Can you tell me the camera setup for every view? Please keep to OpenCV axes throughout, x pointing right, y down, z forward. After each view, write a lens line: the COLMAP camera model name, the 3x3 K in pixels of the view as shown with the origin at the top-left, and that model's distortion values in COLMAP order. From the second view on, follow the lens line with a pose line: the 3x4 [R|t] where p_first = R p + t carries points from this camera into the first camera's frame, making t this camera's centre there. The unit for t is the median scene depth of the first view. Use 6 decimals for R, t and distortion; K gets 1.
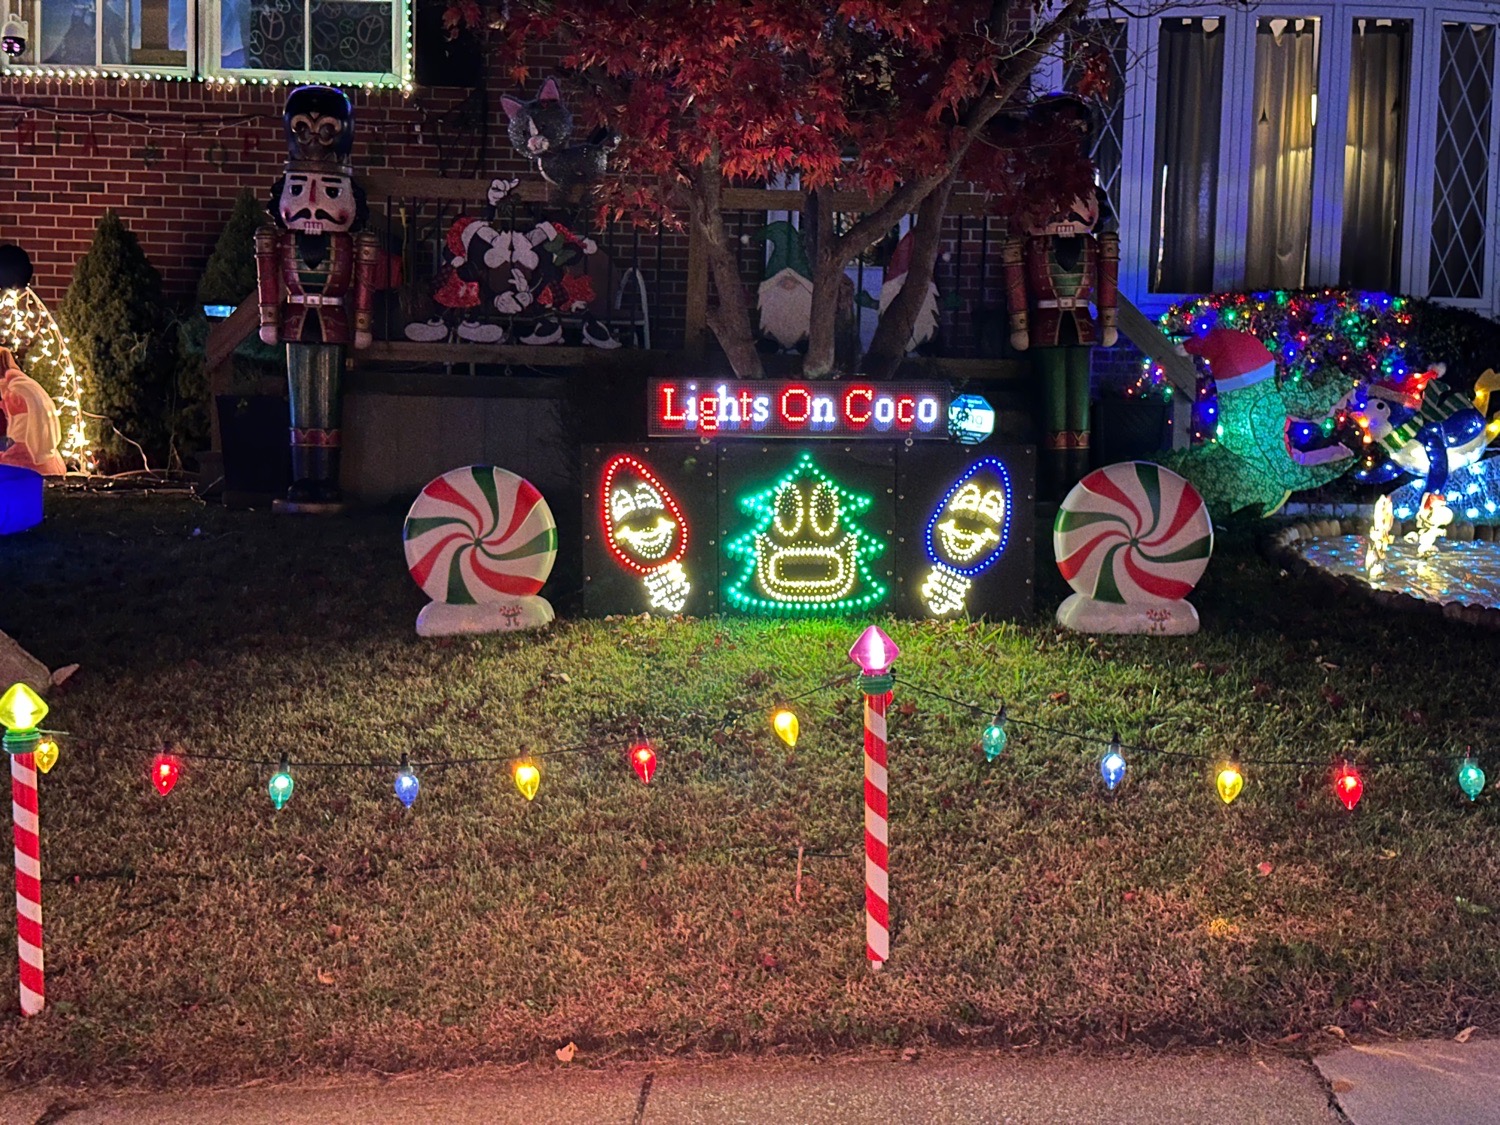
lens RADIAL K [[2078.9, 0, 757.6], [0, 2078.9, 569.8], [0, 0, 1]] dist [0.116874, 0.000000]
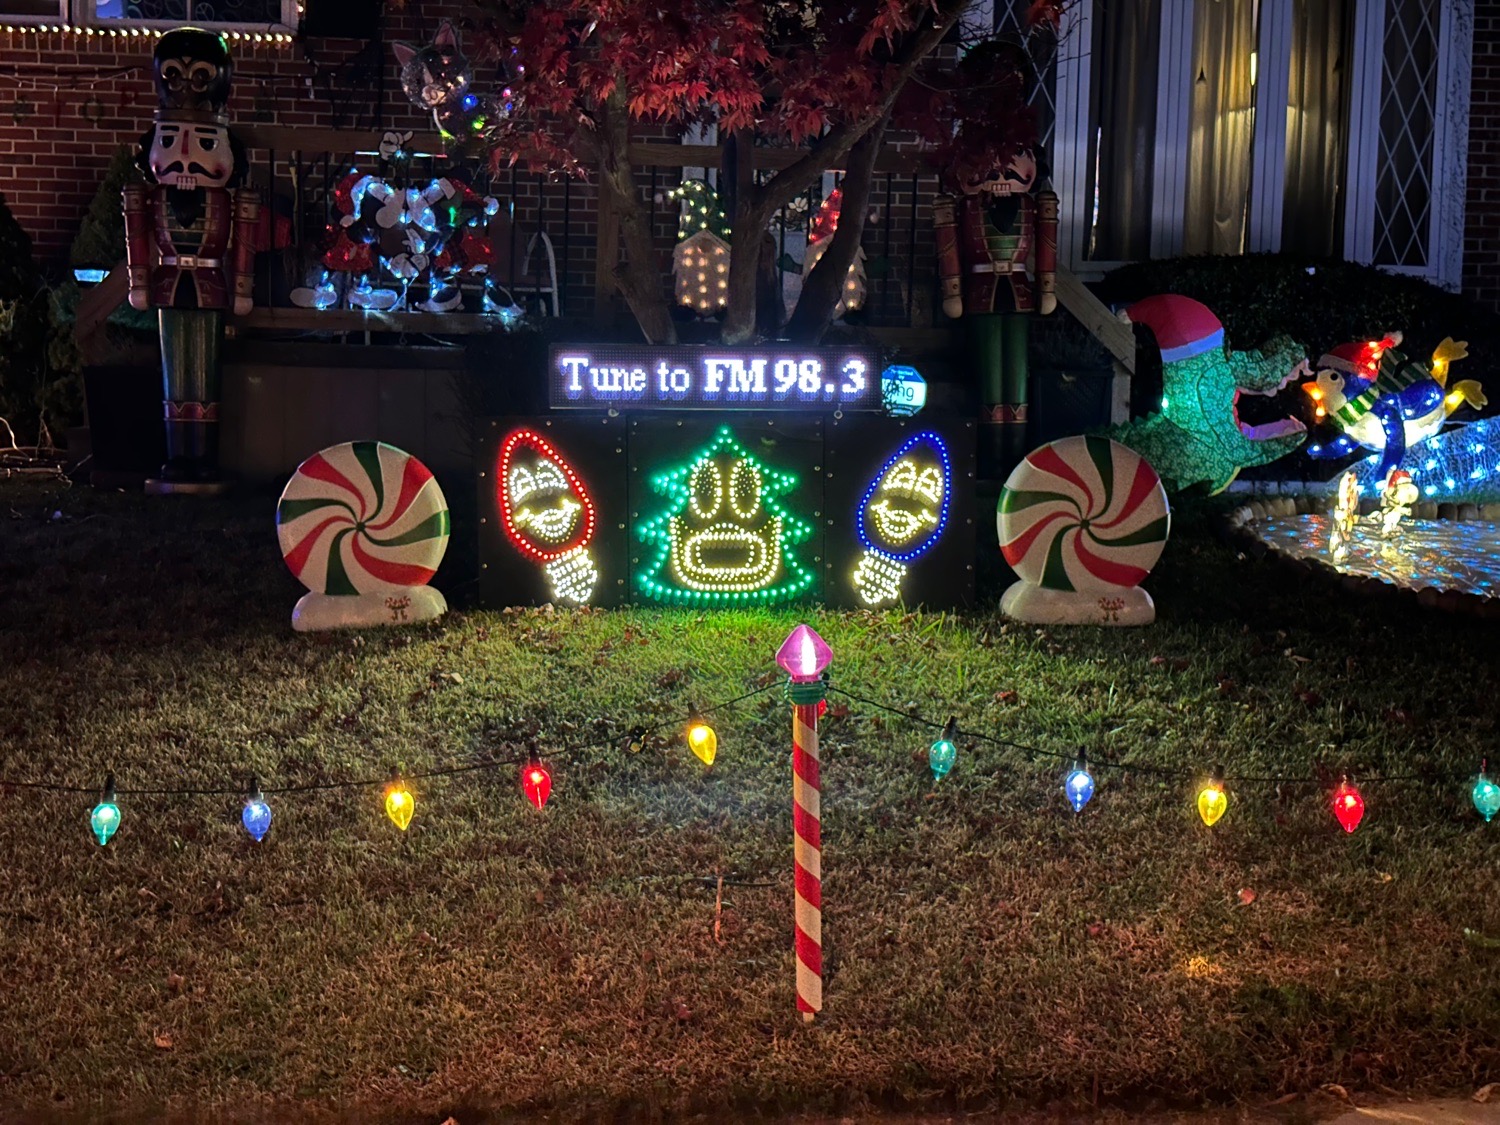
lens RADIAL K [[2078.9, 0, 752.9], [0, 2078.9, 562.3], [0, 0, 1]] dist [0.116874, 0.000000]
pose [[0.999348, -0.004243, 0.035847, 0.002702], [0.003991, 0.999967, 0.007114, -0.003476], [-0.035876, -0.006966, 0.999332, 0.092999]]
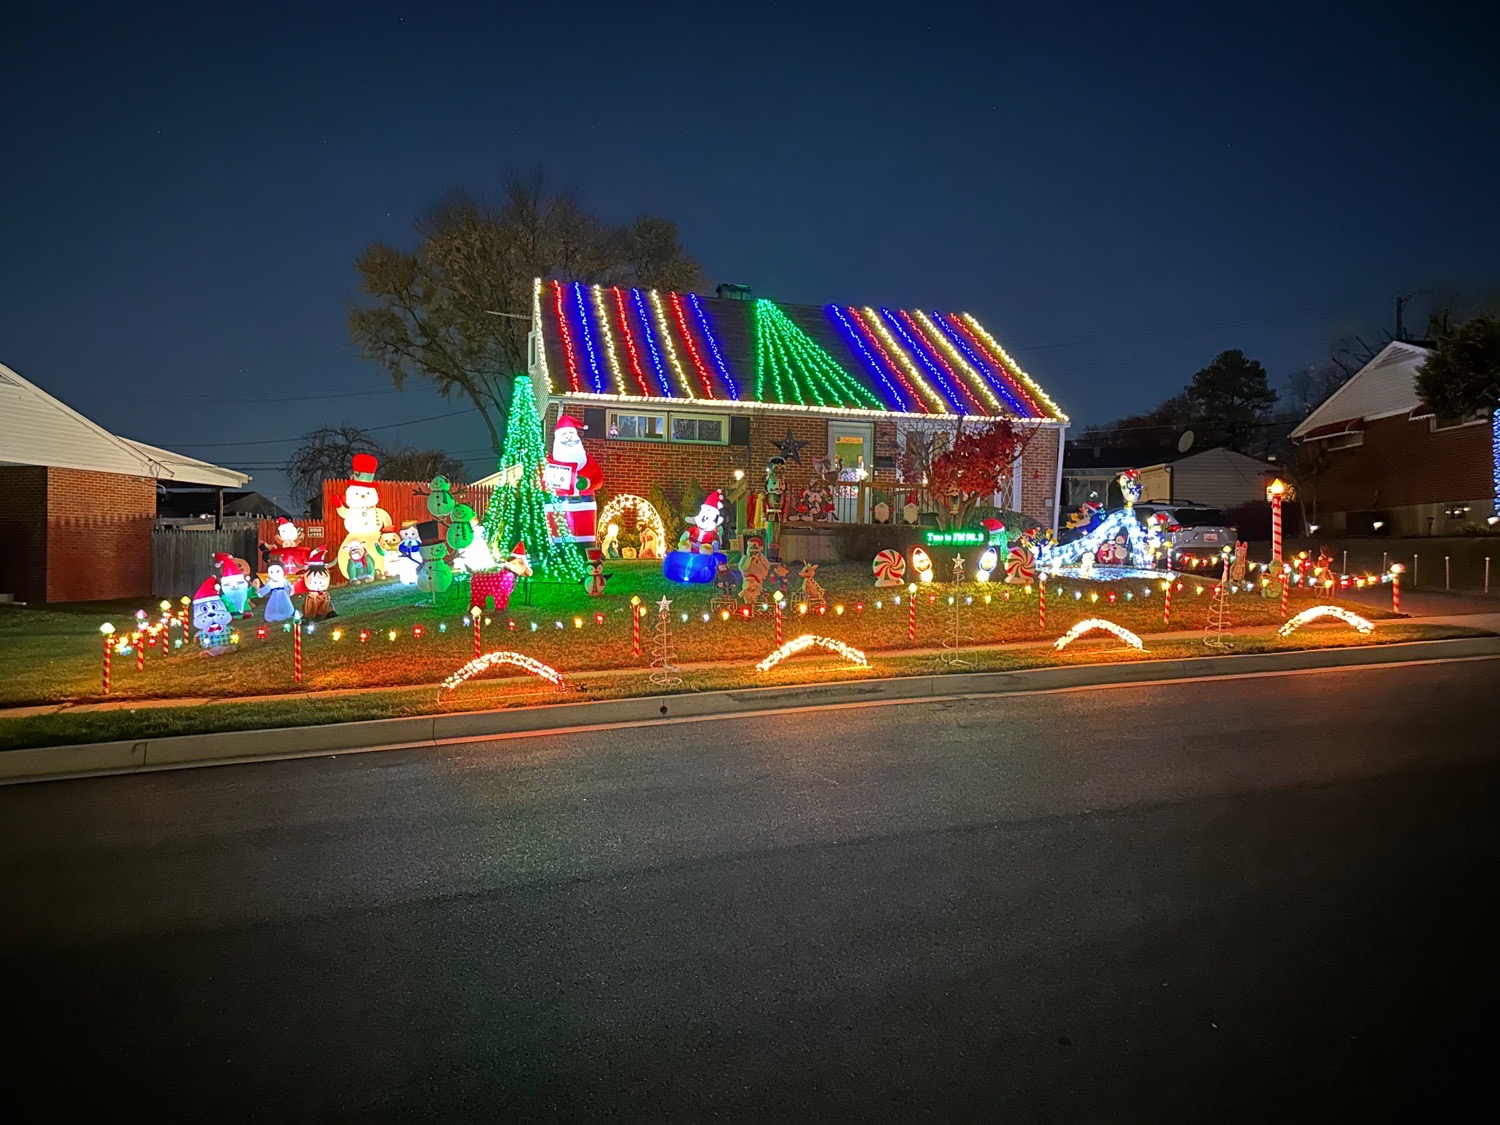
lens RADIAL K [[1039.2, 0, 744.4], [0, 1039.2, 564.3], [0, 0, 1]] dist [0.051183, 0.000394]
pose [[0.969298, -0.007837, 0.245762, -1.018355], [0.021164, 0.998442, -0.051633, 0.094466], [-0.244975, 0.055249, 0.967954, -1.160416]]
